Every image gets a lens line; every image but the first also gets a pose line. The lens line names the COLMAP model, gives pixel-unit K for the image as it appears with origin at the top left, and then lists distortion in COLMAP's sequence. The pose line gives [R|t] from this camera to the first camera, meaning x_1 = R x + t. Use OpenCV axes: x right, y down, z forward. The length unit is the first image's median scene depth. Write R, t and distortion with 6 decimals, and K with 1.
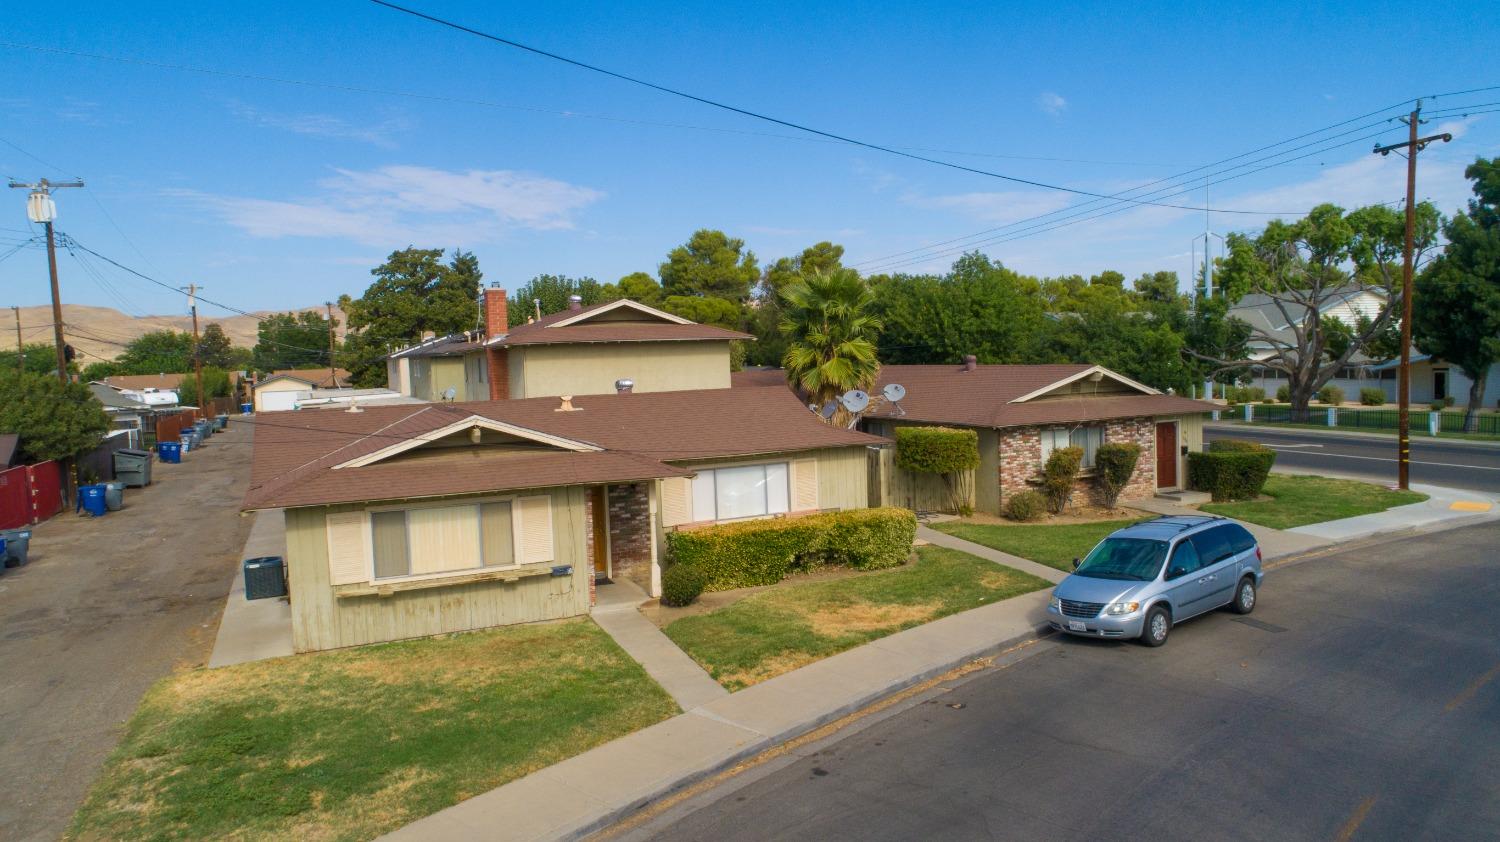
lens RADIAL K [[1010.3, 0, 752.8], [0, 1010.3, 420.9], [0, 0, 1]] dist [-0.012456, 0.004172]
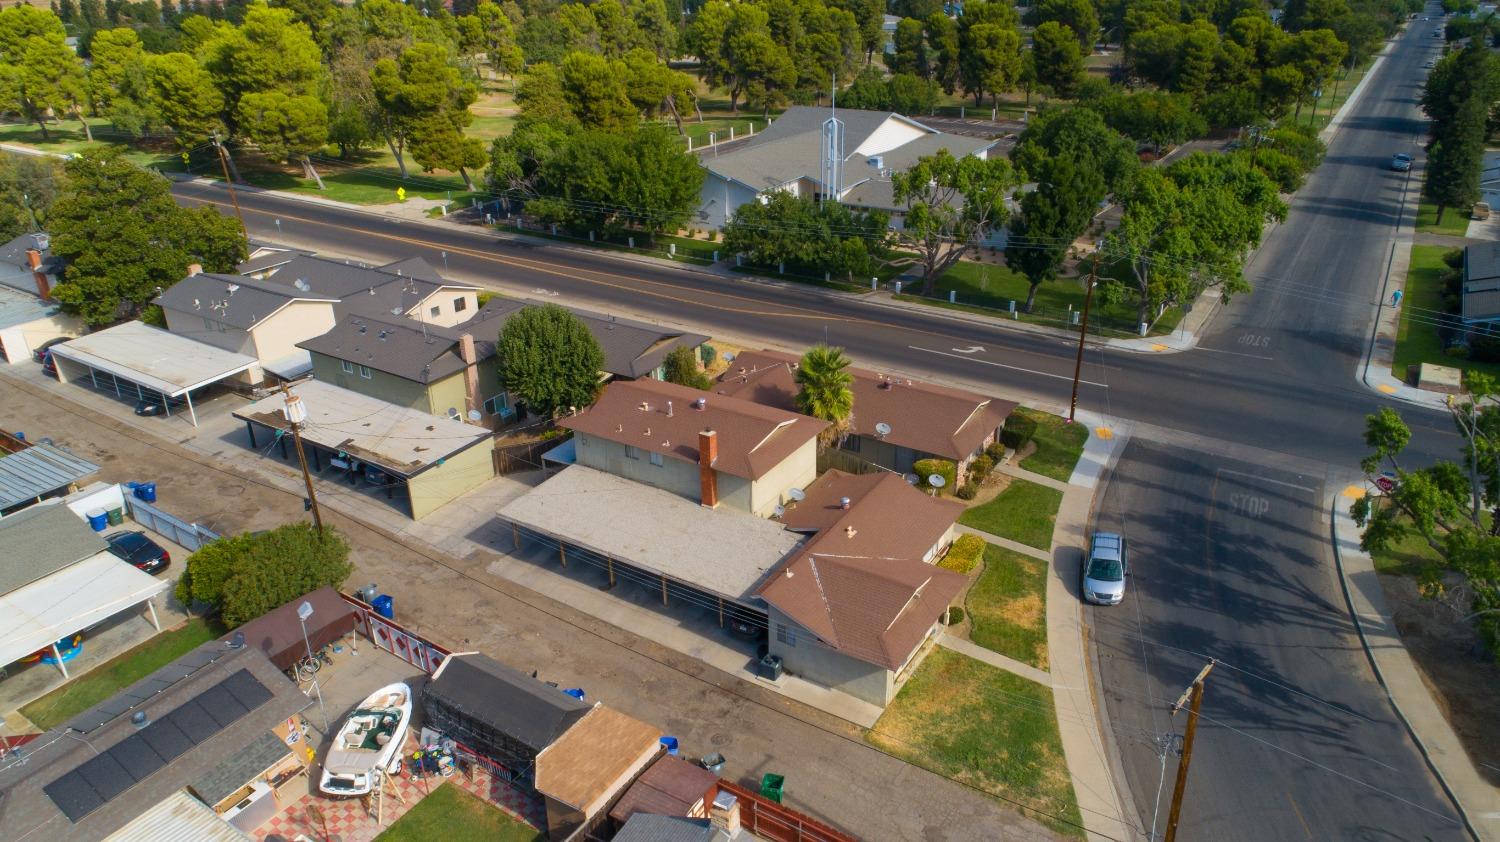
lens RADIAL K [[1010.3, 0, 752.8], [0, 1010.3, 420.9], [0, 0, 1]] dist [-0.012456, 0.004172]
pose [[0.836642, -0.207431, 0.506955, -1.635103], [0.020884, 0.936928, 0.348898, -1.144074], [-0.547353, -0.281315, 0.788205, -0.483444]]
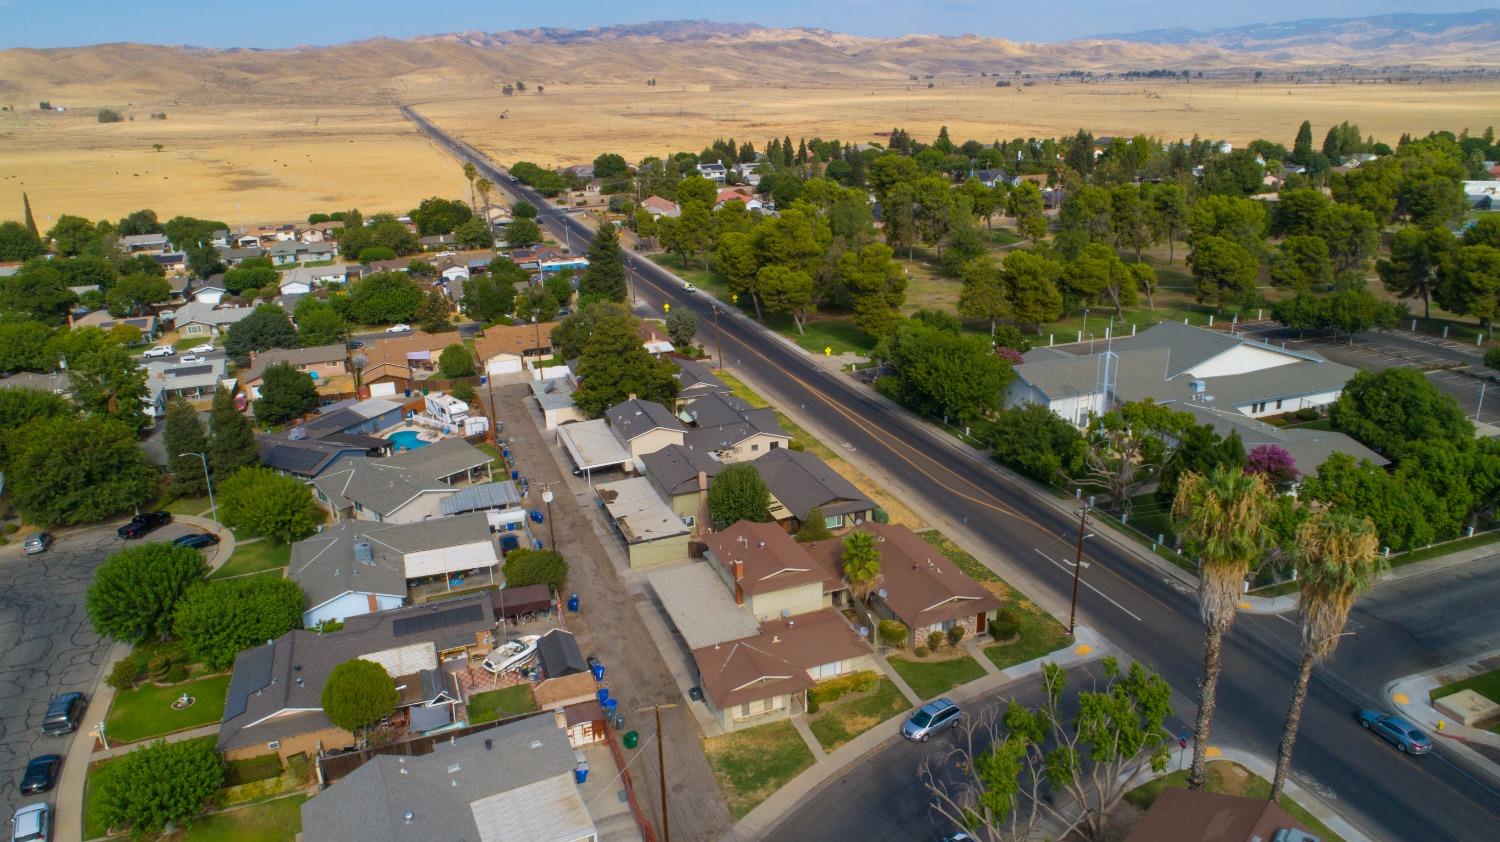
lens RADIAL K [[1010.3, 0, 752.8], [0, 1010.3, 420.9], [0, 0, 1]] dist [-0.012456, 0.004172]
pose [[0.998141, 0.030451, -0.052803, -0.134129], [-0.016039, 0.966954, 0.254447, -1.965145], [0.058807, -0.253127, 0.965644, -2.569140]]
